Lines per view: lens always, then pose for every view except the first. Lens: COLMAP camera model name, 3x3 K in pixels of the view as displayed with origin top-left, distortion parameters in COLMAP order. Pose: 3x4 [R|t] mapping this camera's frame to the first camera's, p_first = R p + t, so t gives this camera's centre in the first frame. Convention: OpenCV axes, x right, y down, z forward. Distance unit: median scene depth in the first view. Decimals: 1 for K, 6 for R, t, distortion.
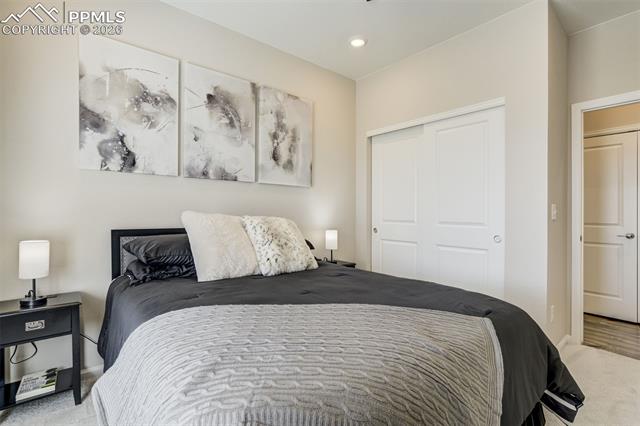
lens RADIAL K [[317.3, 0, 322.3], [0, 317.3, 213.0], [0, 0, 1]] dist [0.004735, 0.001264]
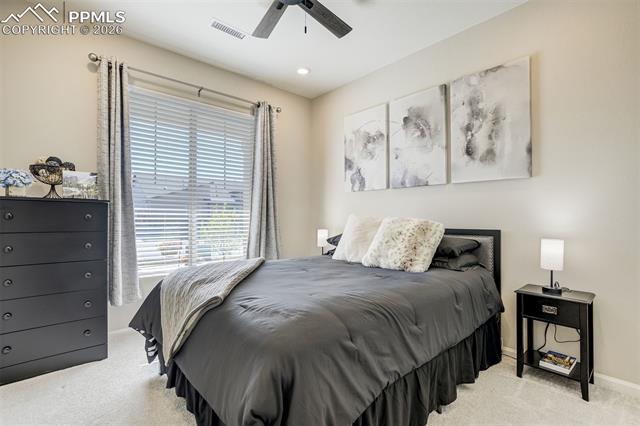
lens RADIAL K [[295.8, 0, 322.3], [0, 295.8, 215.5], [0, 0, 1]] dist [-0.017202, 0.001287]
pose [[0.039858, -0.006897, -0.999182, 0.672449], [0.013094, 0.999894, -0.006380, 0.002311], [0.999120, -0.012829, 0.039944, 0.569868]]
